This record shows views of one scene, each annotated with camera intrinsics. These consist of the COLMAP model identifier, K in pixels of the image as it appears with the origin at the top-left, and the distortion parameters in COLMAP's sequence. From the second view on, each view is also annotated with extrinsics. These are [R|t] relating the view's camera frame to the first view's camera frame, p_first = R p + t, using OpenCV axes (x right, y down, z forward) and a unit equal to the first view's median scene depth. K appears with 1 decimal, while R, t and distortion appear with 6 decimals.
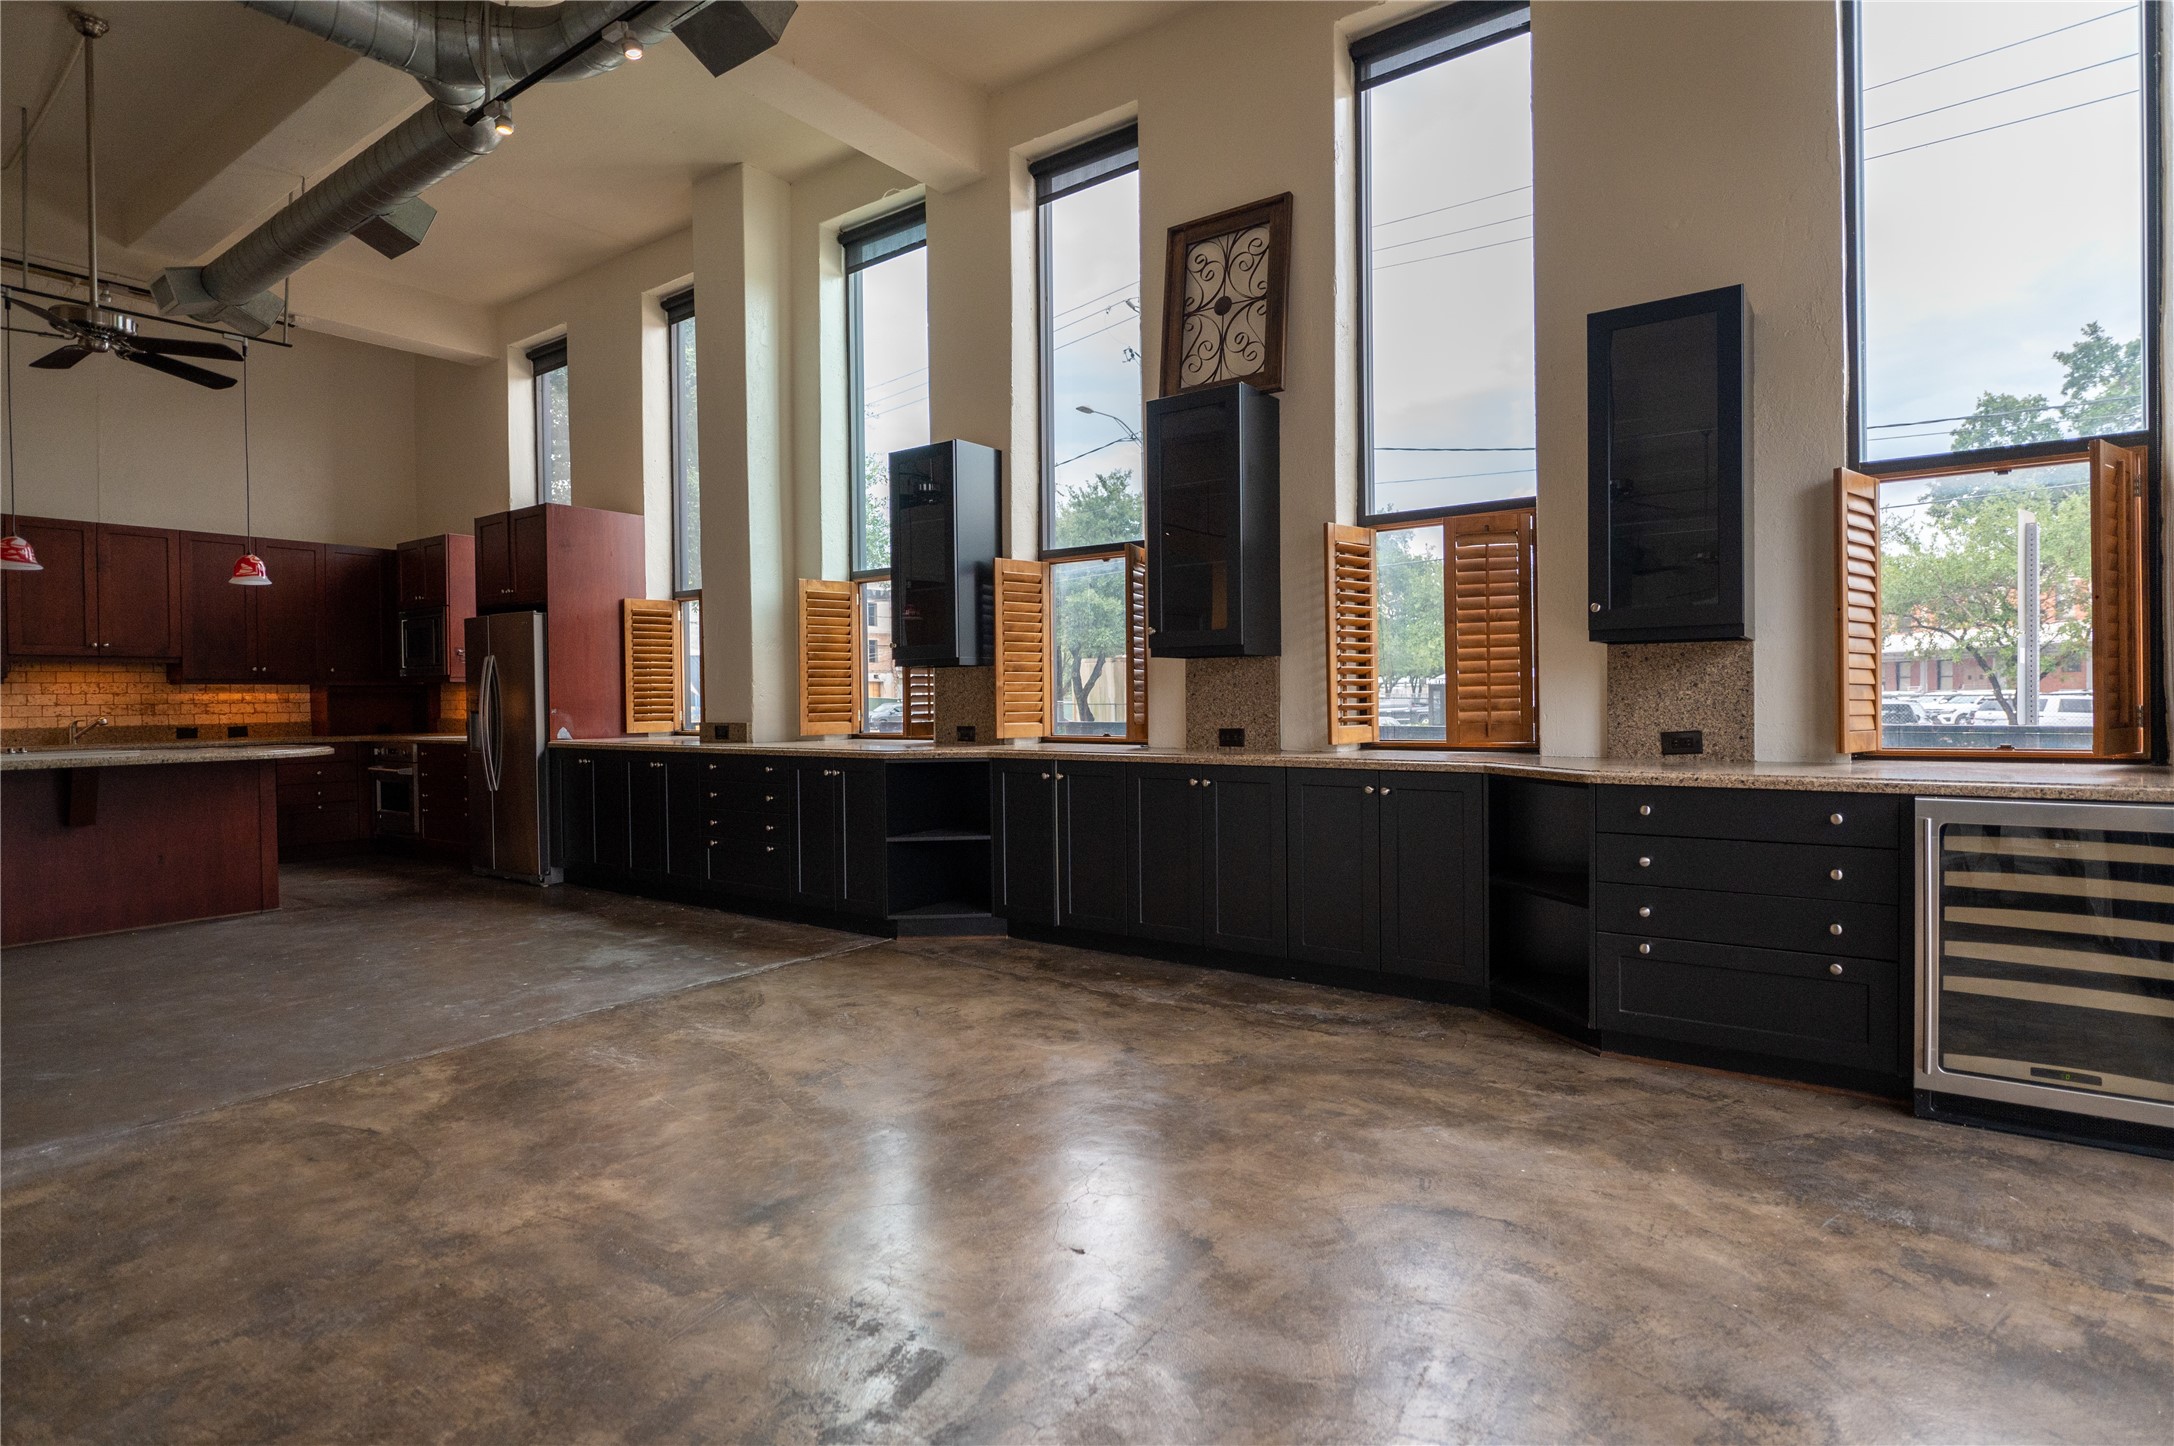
lens RADIAL K [[1138.4, 0, 1096.6], [0, 1138.4, 714.9], [0, 0, 1]] dist [-0.010632, 0.001083]
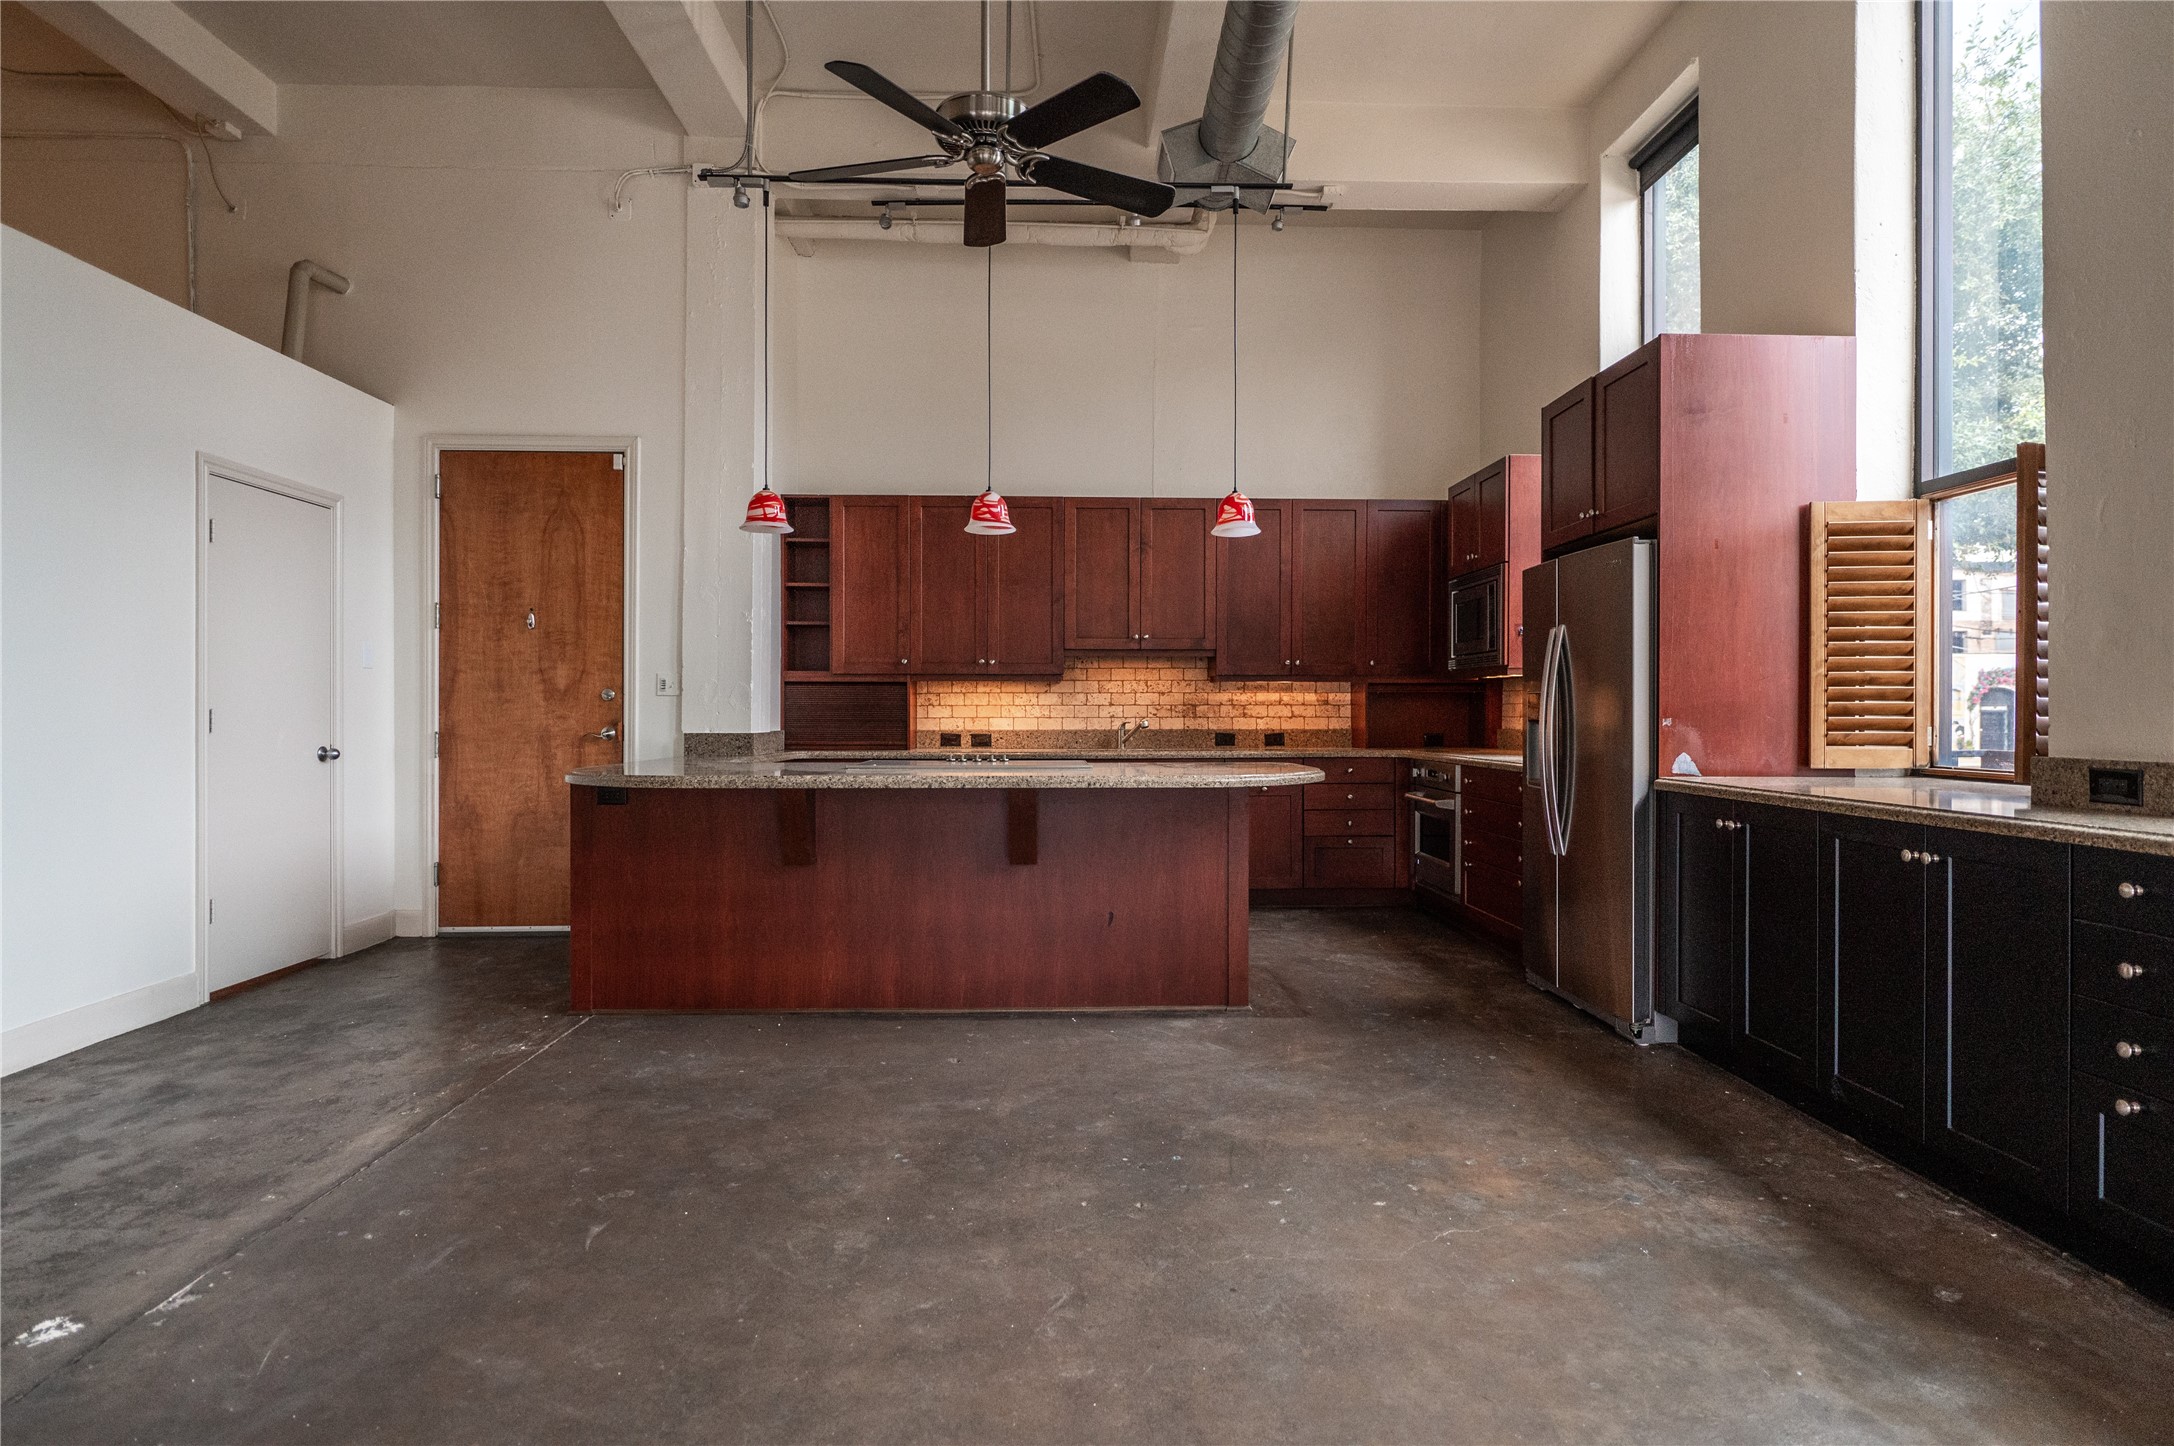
lens RADIAL K [[1138.4, 0, 1097.1], [0, 1138.4, 719.0], [0, 0, 1]] dist [-0.010632, 0.001083]
pose [[0.621051, 0.016528, -0.783596, -0.208055], [-0.019996, 0.999786, 0.005239, -0.002048], [0.783515, 0.012415, 0.621249, 0.421442]]
